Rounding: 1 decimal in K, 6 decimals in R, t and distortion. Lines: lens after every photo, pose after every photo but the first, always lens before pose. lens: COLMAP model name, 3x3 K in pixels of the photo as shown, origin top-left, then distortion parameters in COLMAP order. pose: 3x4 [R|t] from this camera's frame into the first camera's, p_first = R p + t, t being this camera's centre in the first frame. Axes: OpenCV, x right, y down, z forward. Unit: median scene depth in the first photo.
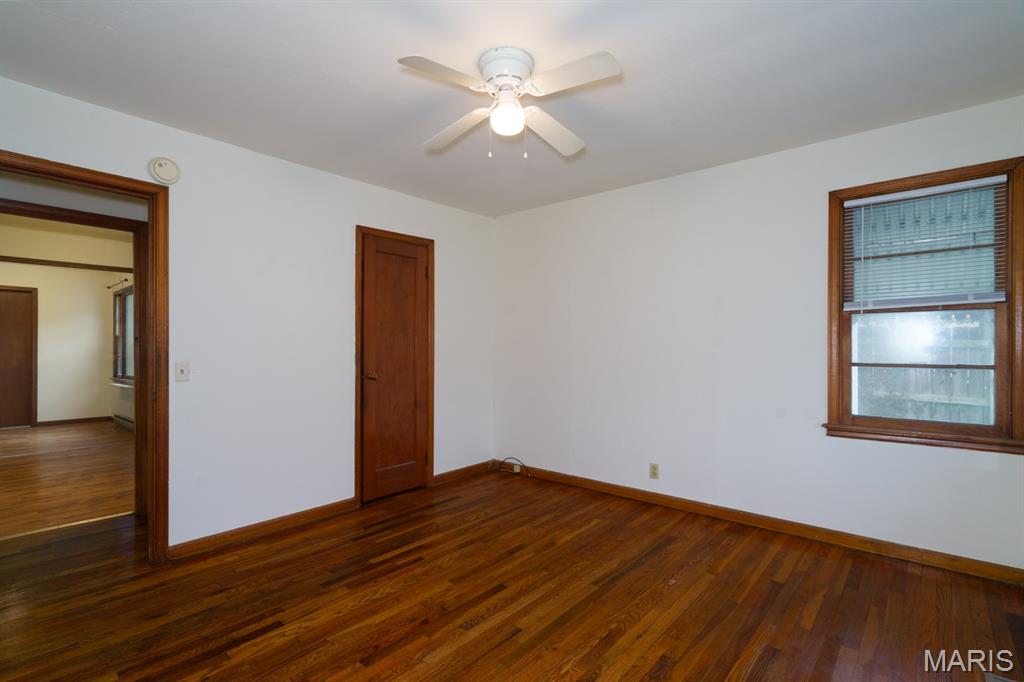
lens RADIAL K [[479.0, 0, 514.8], [0, 479.0, 334.3], [0, 0, 1]] dist [0.006019, 0.001062]
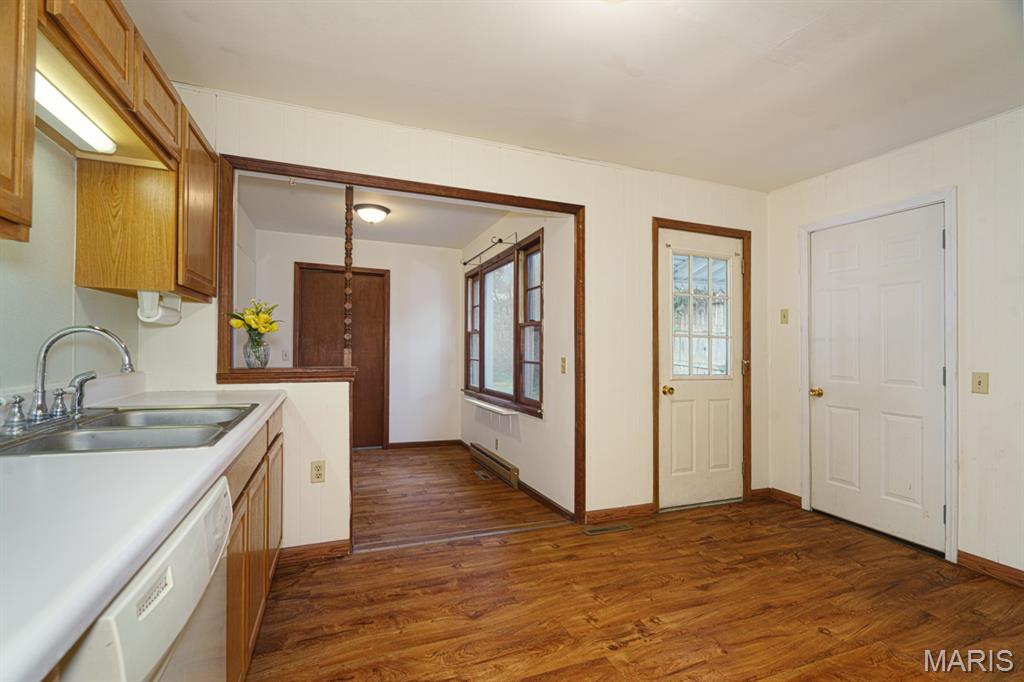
lens RADIAL K [[479.0, 0, 510.5], [0, 479.0, 344.4], [0, 0, 1]] dist [0.006019, 0.001062]
pose [[0.883541, 0.010127, -0.468243, -0.451624], [-0.006814, 0.999938, 0.008768, 0.015702], [0.468303, -0.004557, 0.883556, 0.405803]]
